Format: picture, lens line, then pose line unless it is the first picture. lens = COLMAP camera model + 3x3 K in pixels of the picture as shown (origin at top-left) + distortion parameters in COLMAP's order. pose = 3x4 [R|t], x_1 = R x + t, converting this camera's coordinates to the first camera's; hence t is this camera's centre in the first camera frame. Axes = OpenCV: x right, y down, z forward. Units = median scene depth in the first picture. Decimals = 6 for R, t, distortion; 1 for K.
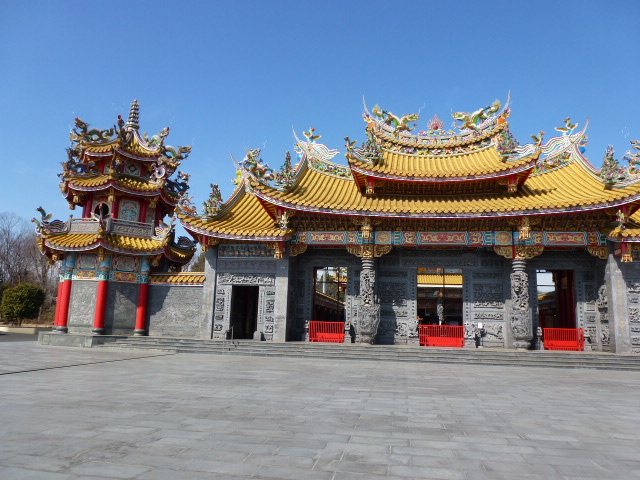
lens RADIAL K [[461.3, 0, 320.0], [0, 461.3, 240.0], [0, 0, 1]] dist [-0.050630, 0.001602]
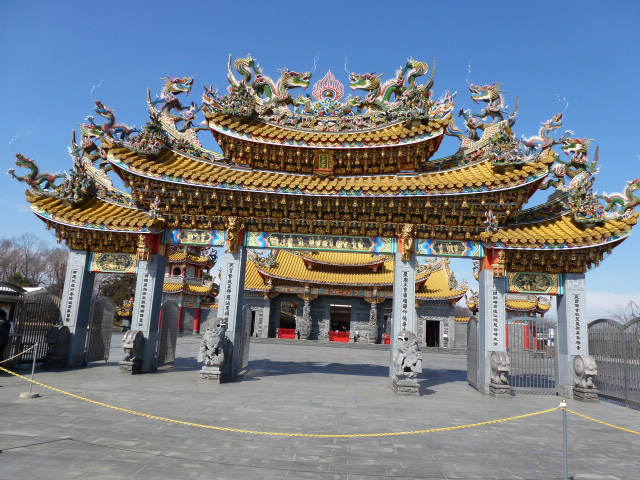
lens RADIAL K [[461.3, 0, 320.0], [0, 461.3, 240.0], [0, 0, 1]] dist [-0.050630, 0.001602]
pose [[0.993111, 0.044574, 0.108364, -0.082873], [-0.043613, 0.998985, -0.011221, -0.218496], [-0.108754, 0.006418, 0.994048, -1.150844]]
